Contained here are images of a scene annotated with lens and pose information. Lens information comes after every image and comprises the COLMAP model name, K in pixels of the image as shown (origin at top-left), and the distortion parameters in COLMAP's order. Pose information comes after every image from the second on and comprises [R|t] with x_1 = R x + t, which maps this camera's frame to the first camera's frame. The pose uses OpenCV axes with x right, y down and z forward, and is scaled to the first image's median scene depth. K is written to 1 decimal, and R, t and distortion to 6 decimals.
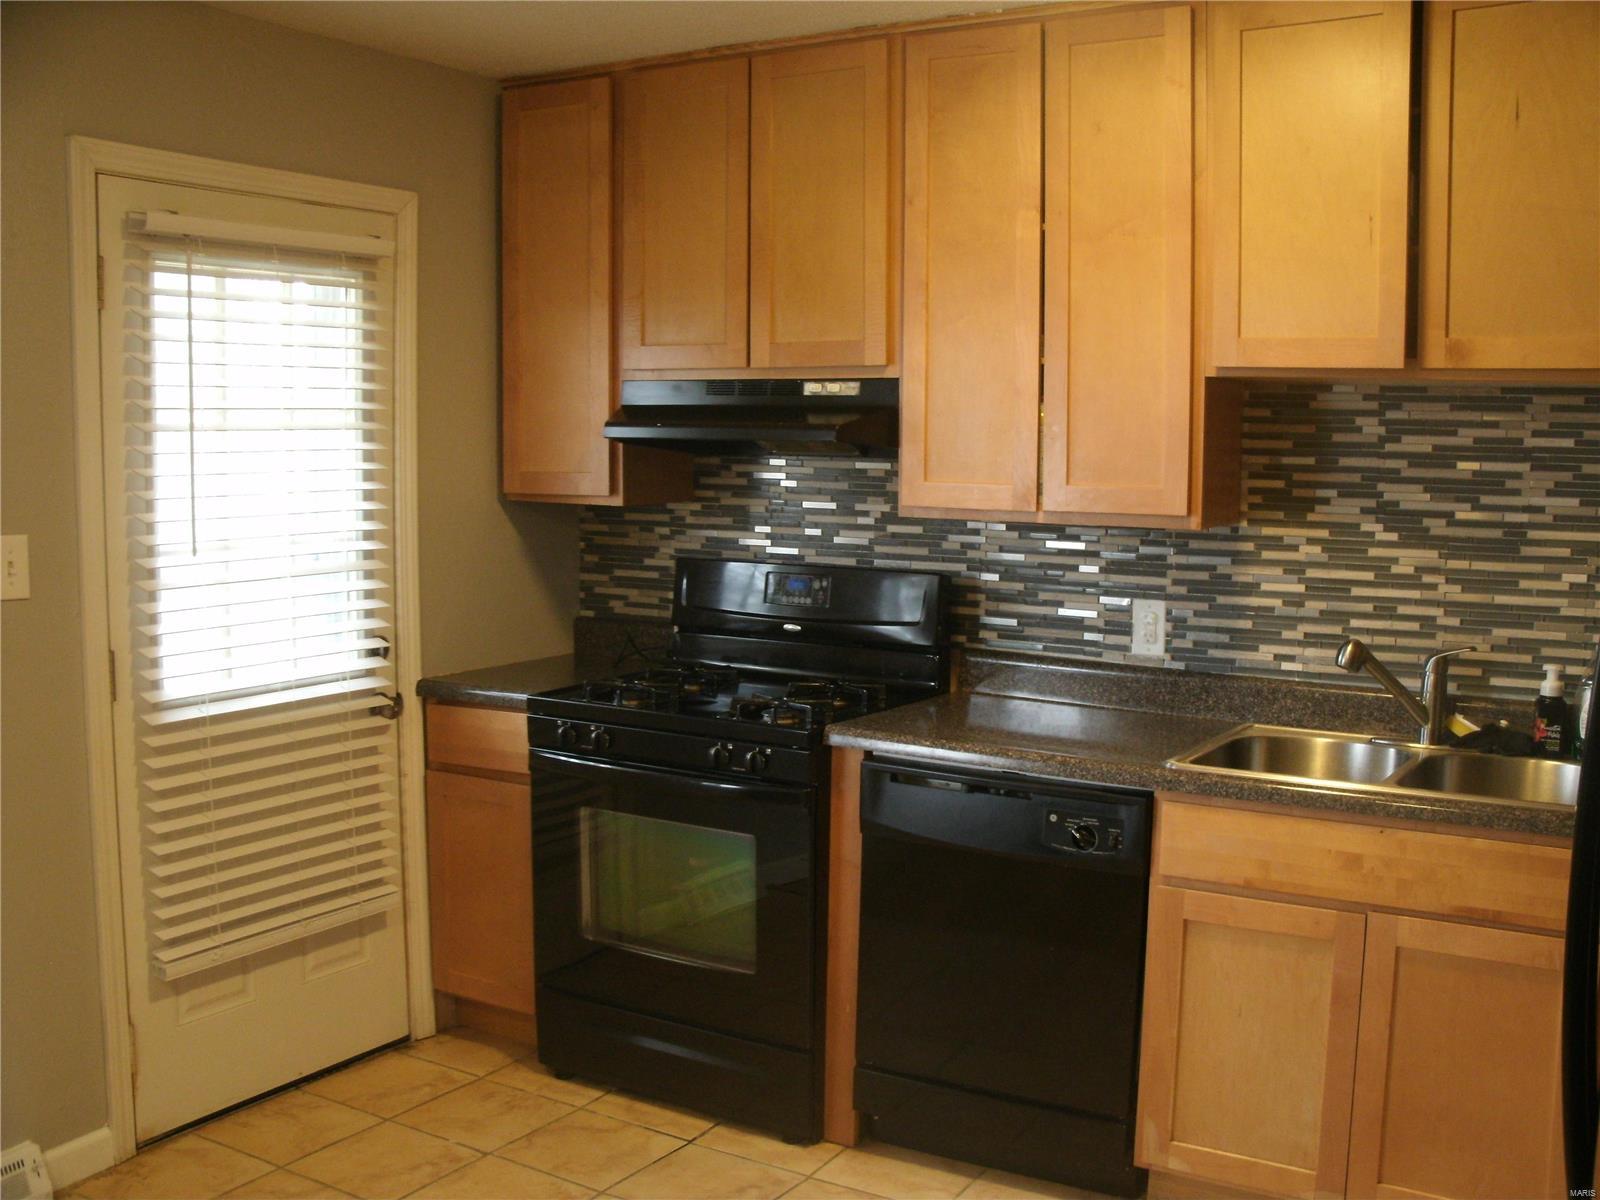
lens RADIAL K [[1616.5, 0, 846.6], [0, 1616.5, 599.7], [0, 0, 1]] dist [-0.288906, 0.324650]
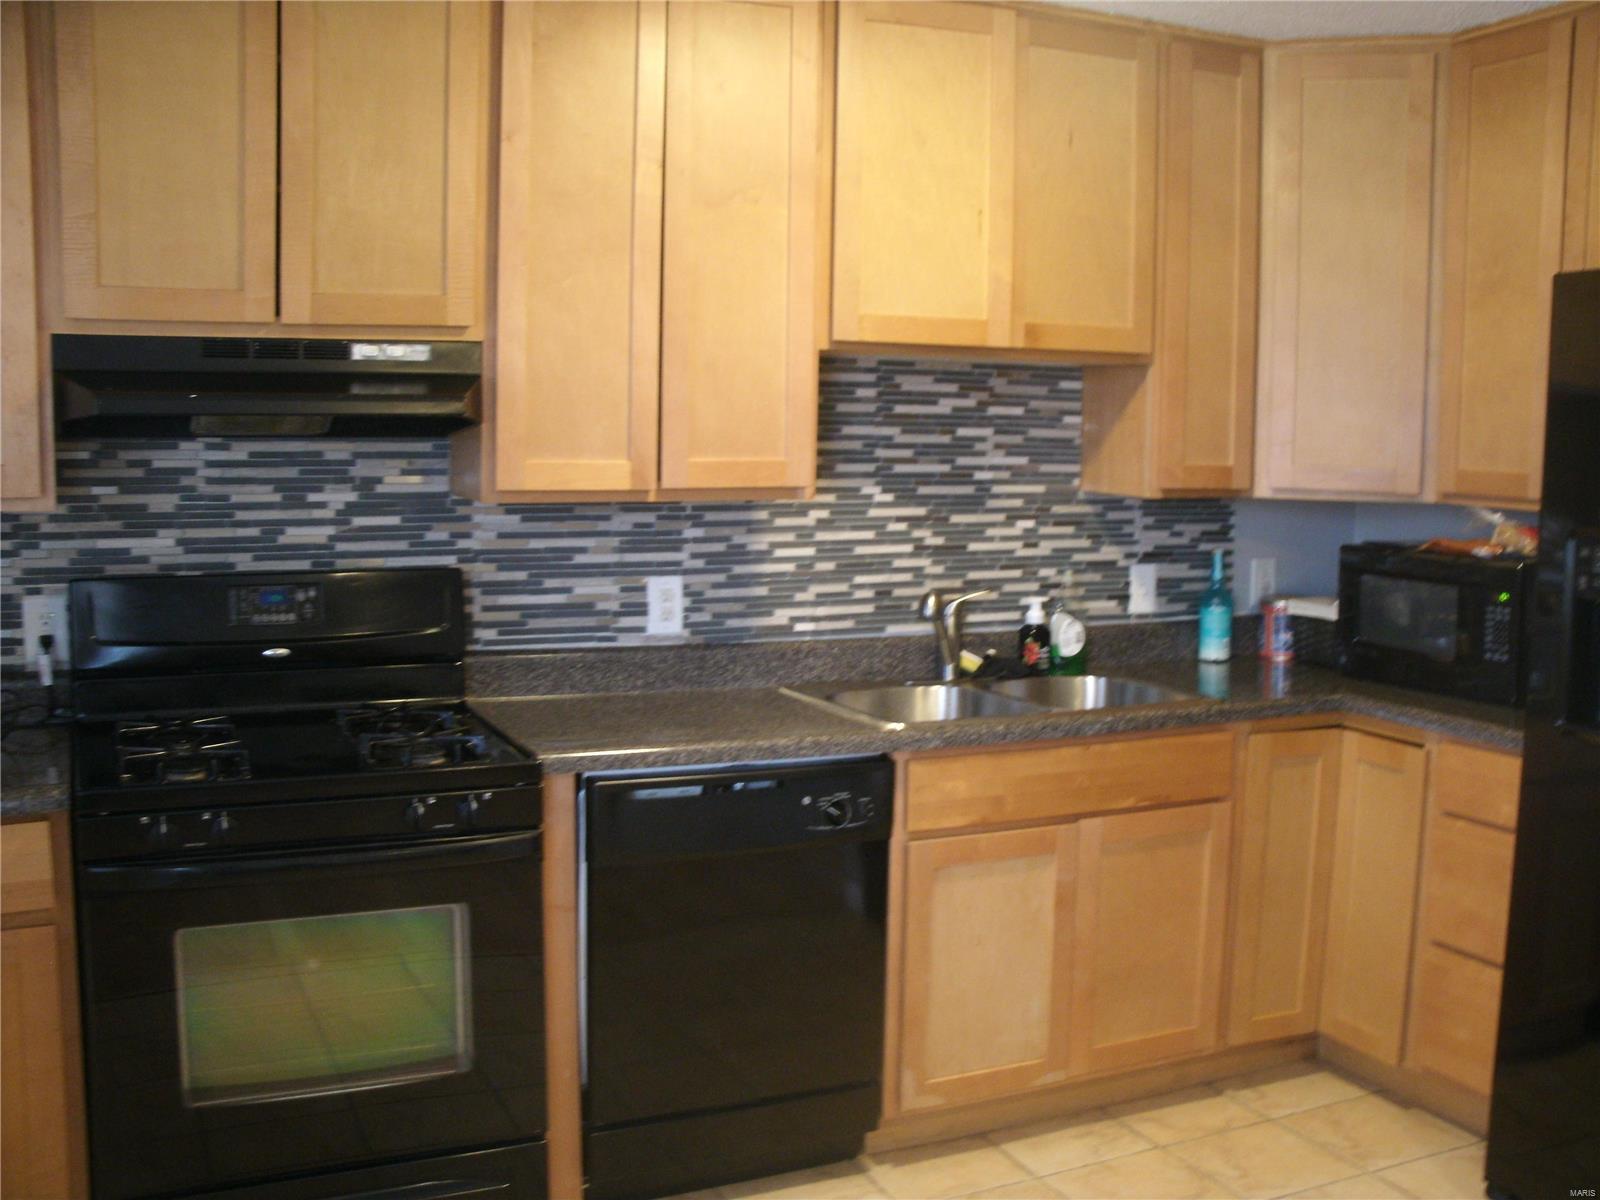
lens RADIAL K [[1616.5, 0, 846.6], [0, 1616.5, 599.7], [0, 0, 1]] dist [-0.288906, 0.324650]
pose [[0.549342, -0.093175, 0.830387, -0.576963], [0.077129, 0.995175, 0.060641, -0.037535], [-0.832030, 0.030734, 0.553878, 0.378164]]
